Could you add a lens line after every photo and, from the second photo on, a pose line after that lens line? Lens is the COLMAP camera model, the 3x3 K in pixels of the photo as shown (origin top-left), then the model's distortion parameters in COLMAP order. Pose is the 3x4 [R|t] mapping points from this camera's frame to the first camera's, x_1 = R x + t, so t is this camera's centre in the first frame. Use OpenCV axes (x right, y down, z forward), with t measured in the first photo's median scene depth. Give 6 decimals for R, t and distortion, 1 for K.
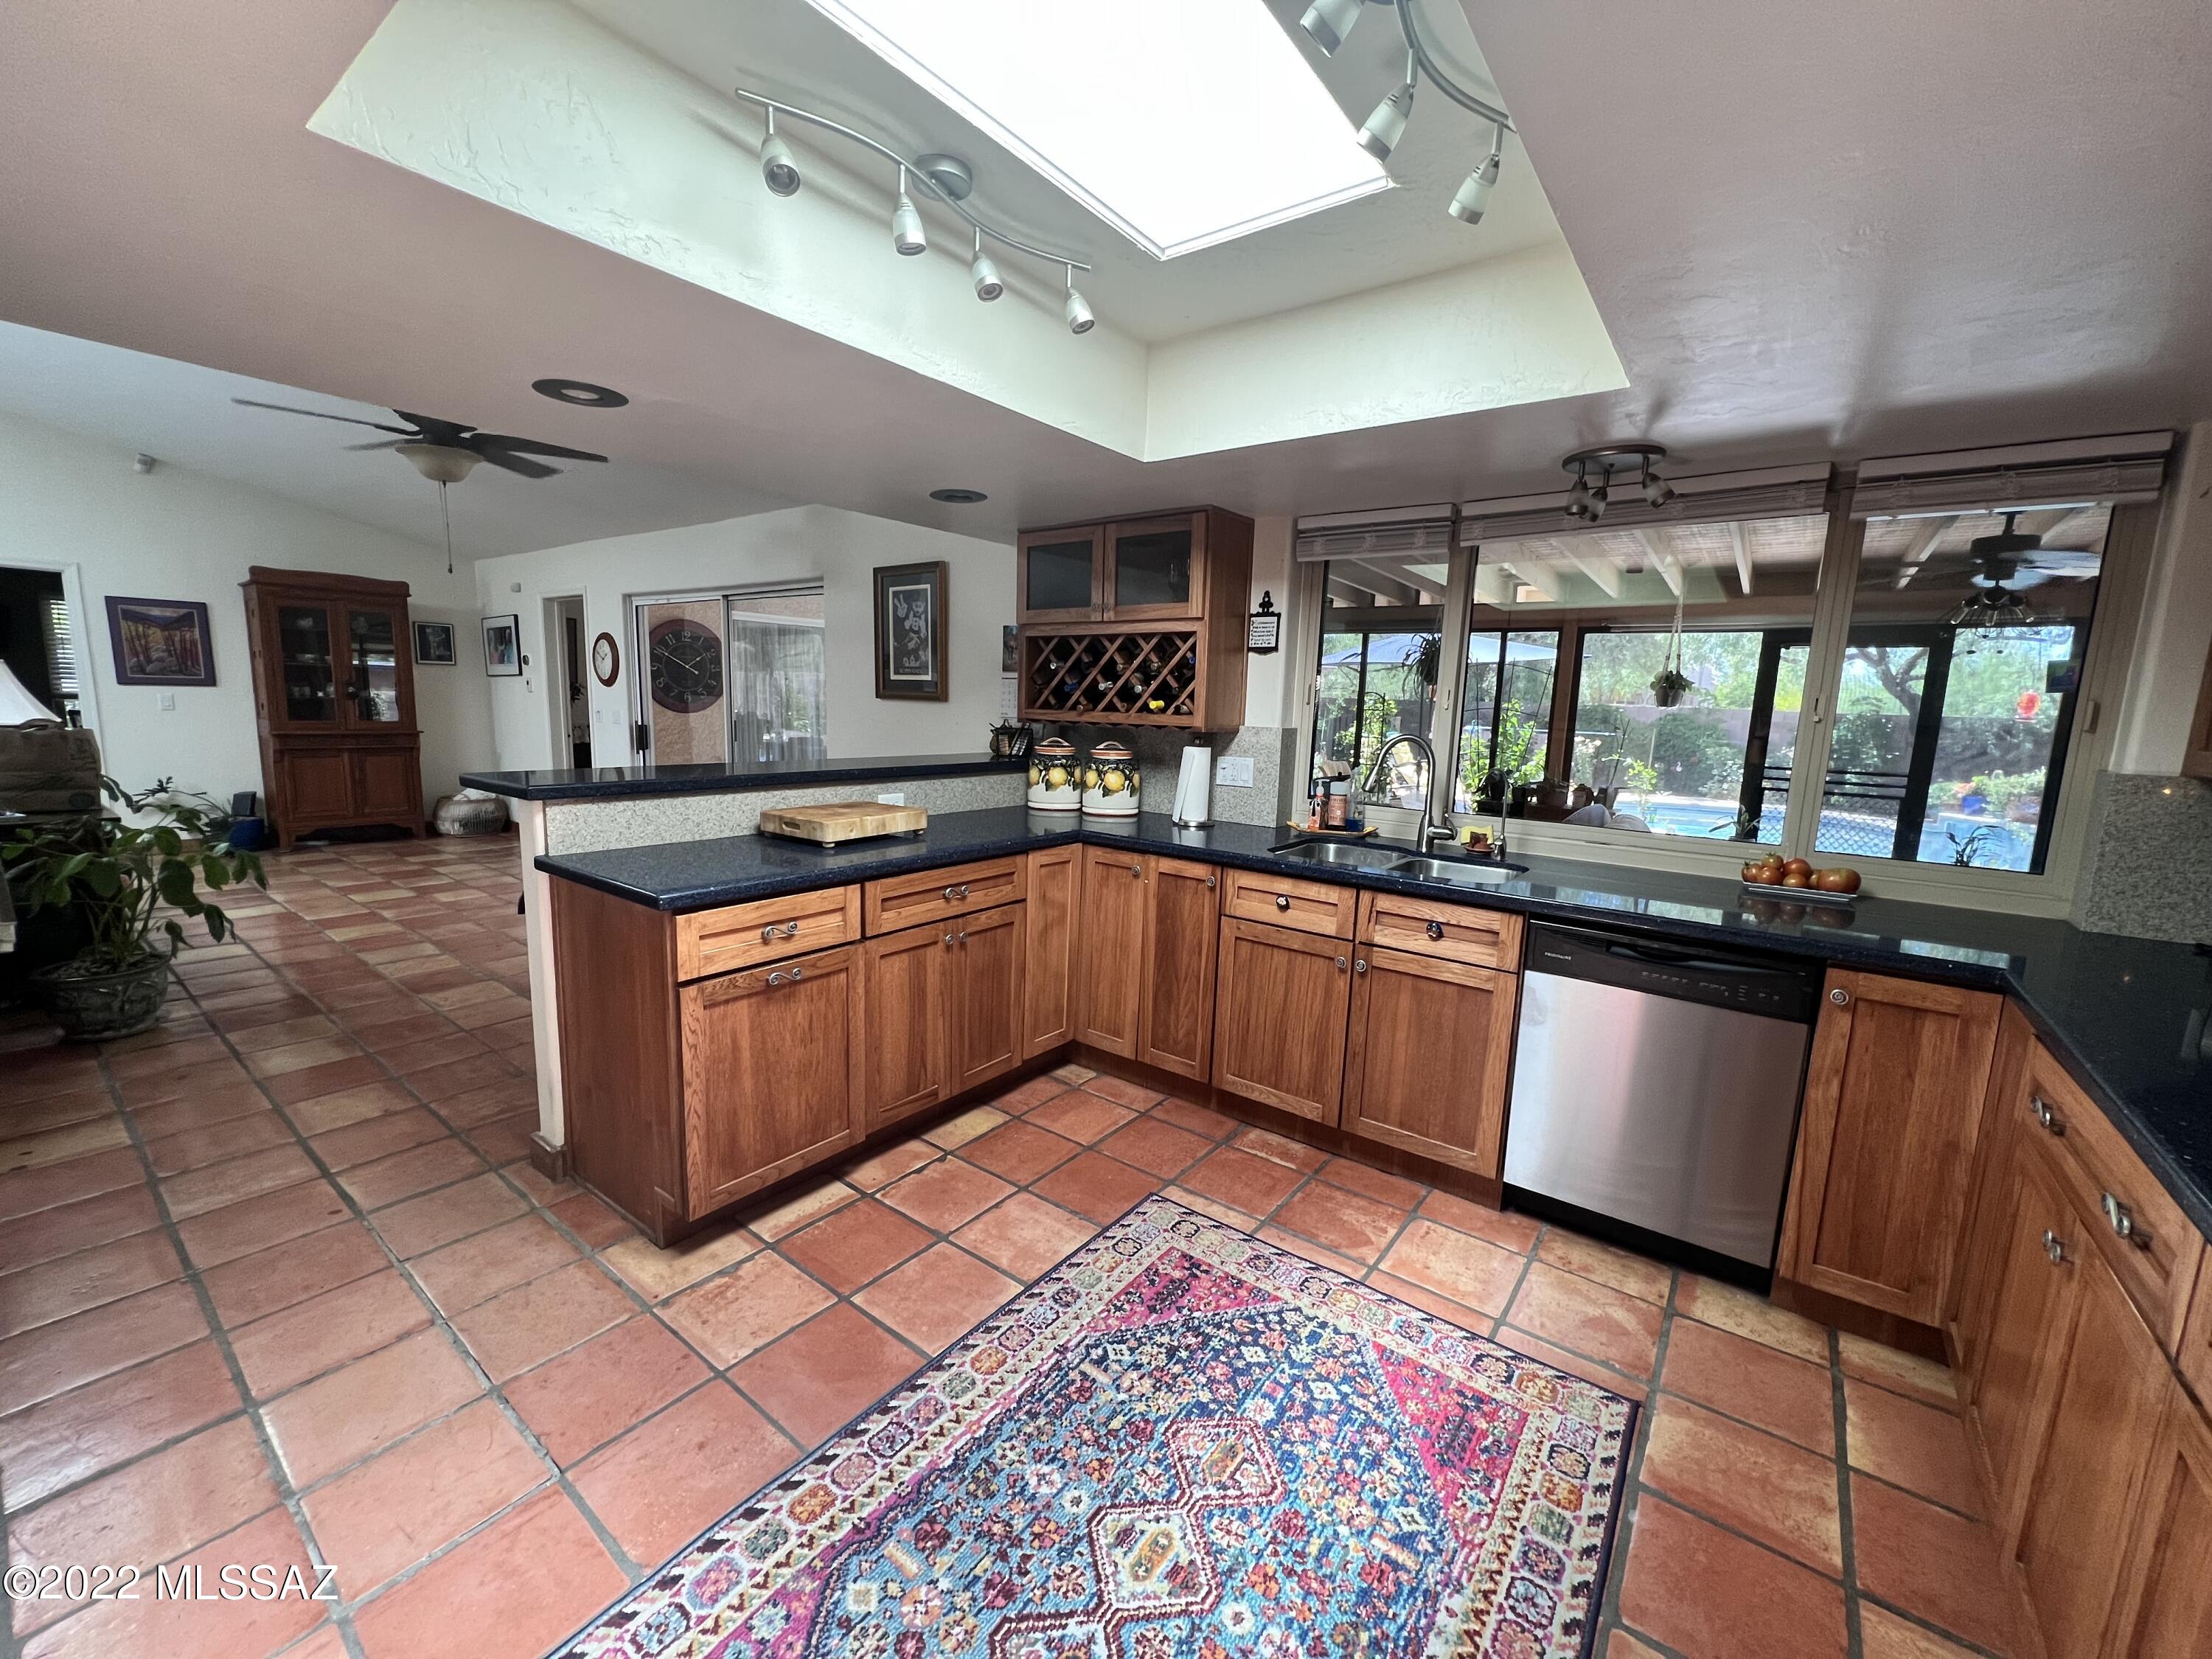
lens RADIAL K [[884.5, 0, 1101.6], [0, 884.5, 831.3], [0, 0, 1]] dist [0.000025, -0.000084]
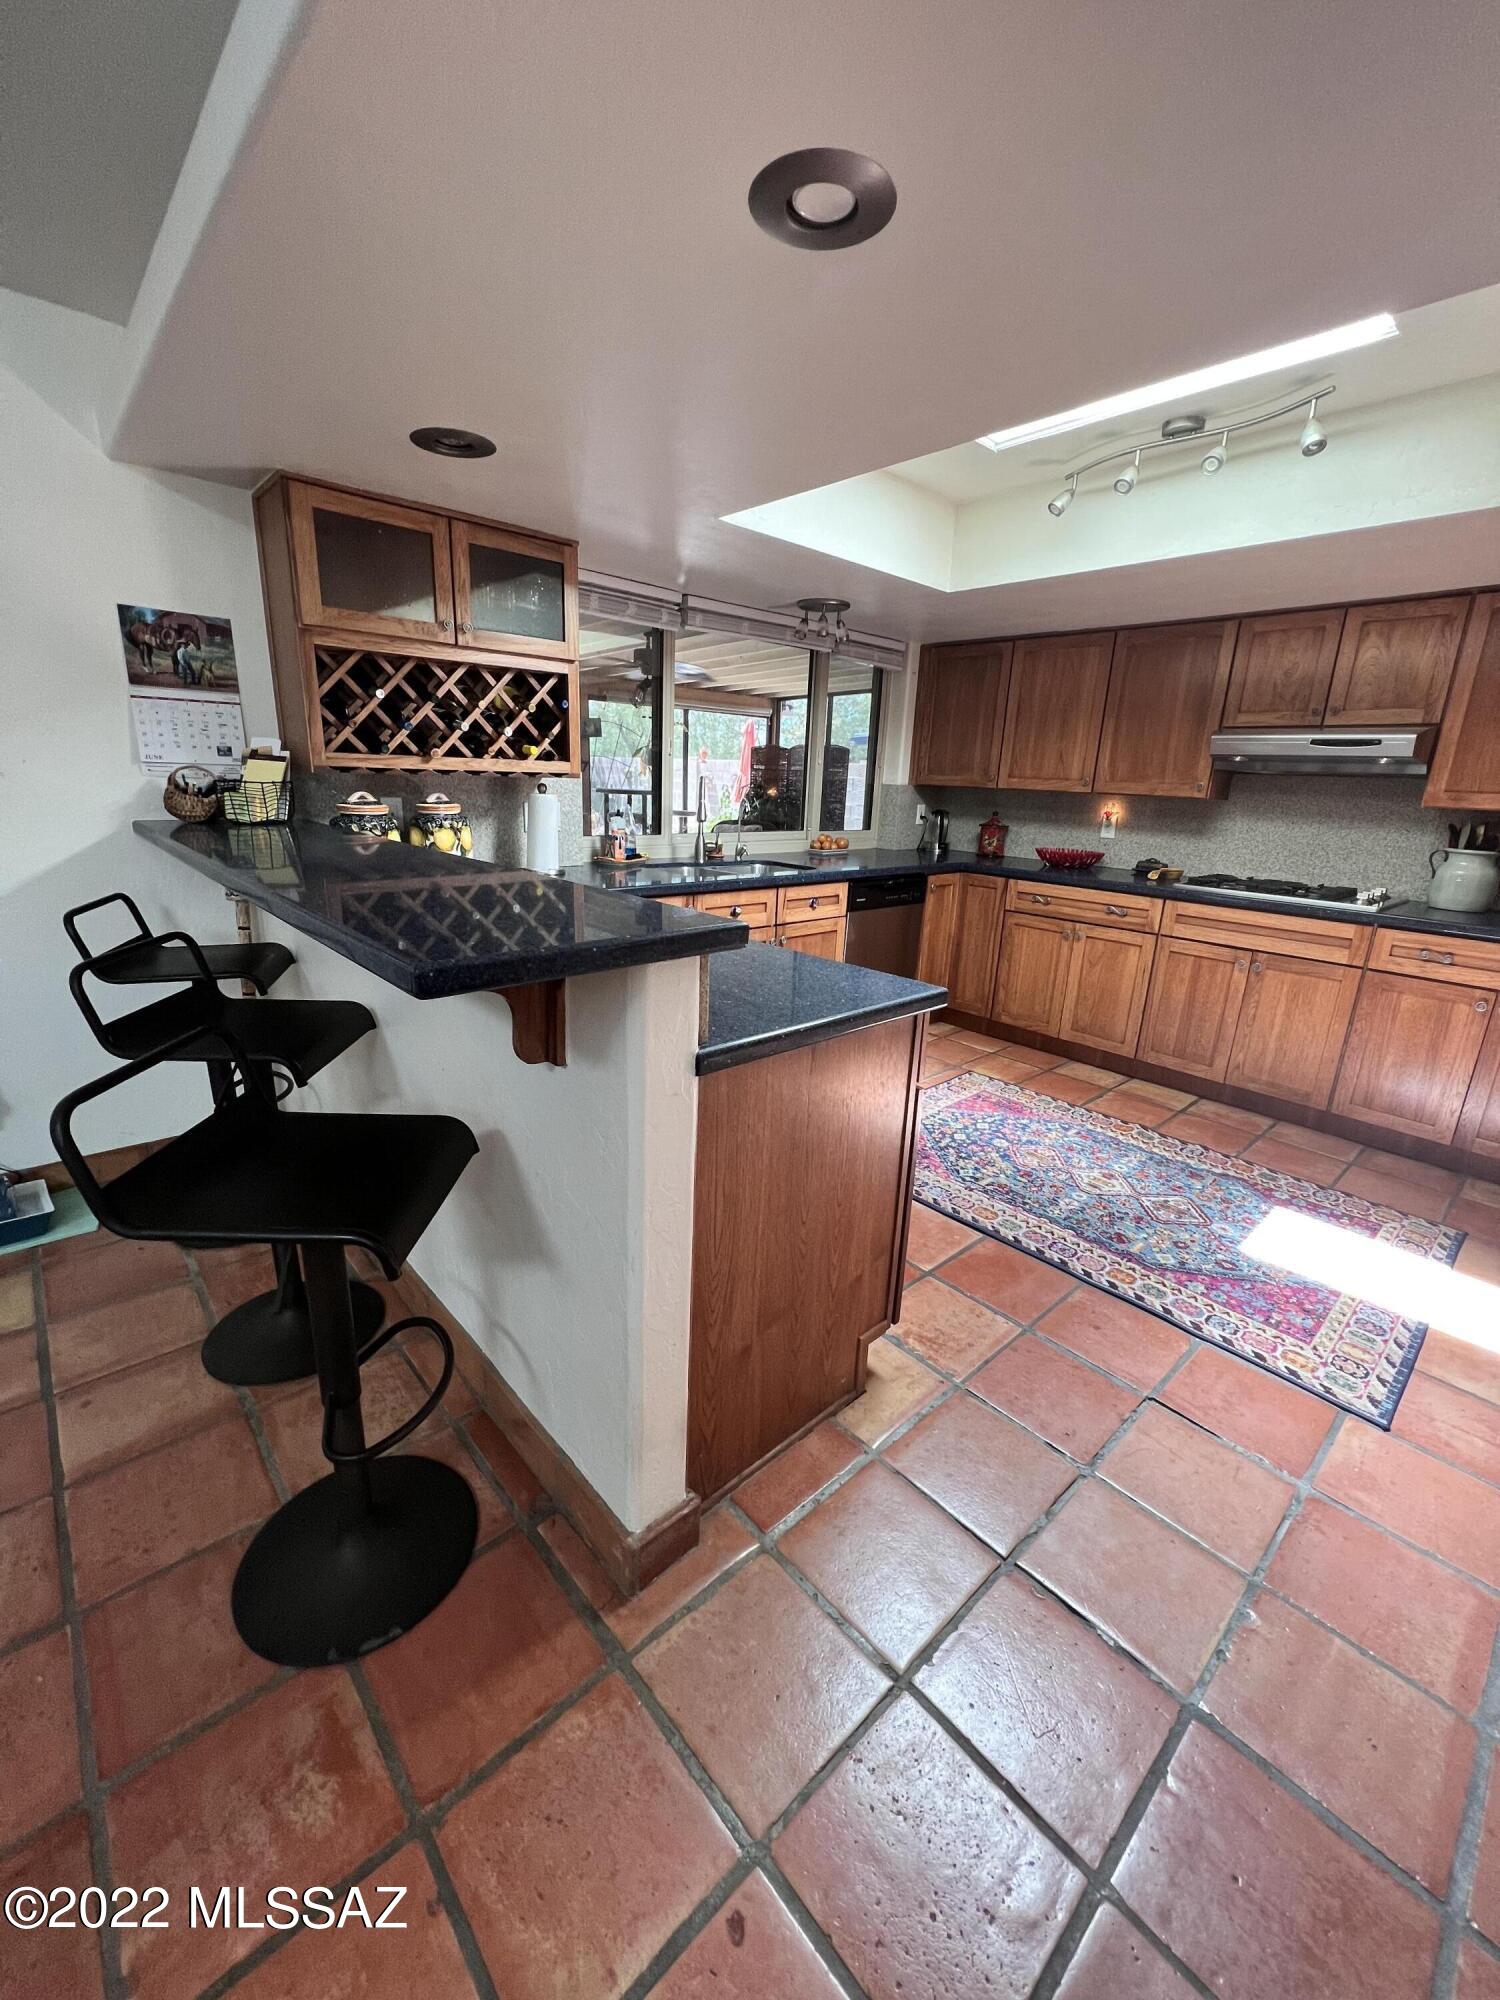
lens RADIAL K [[799.7, 0, 748.9], [0, 799.7, 993.9], [0, 0, 1]] dist [0.000025, -0.000084]
pose [[0.183063, -0.289322, 0.939564, -1.413126], [0.109496, 0.955769, 0.272978, -0.186689], [-0.976984, 0.052906, 0.206645, 1.114594]]
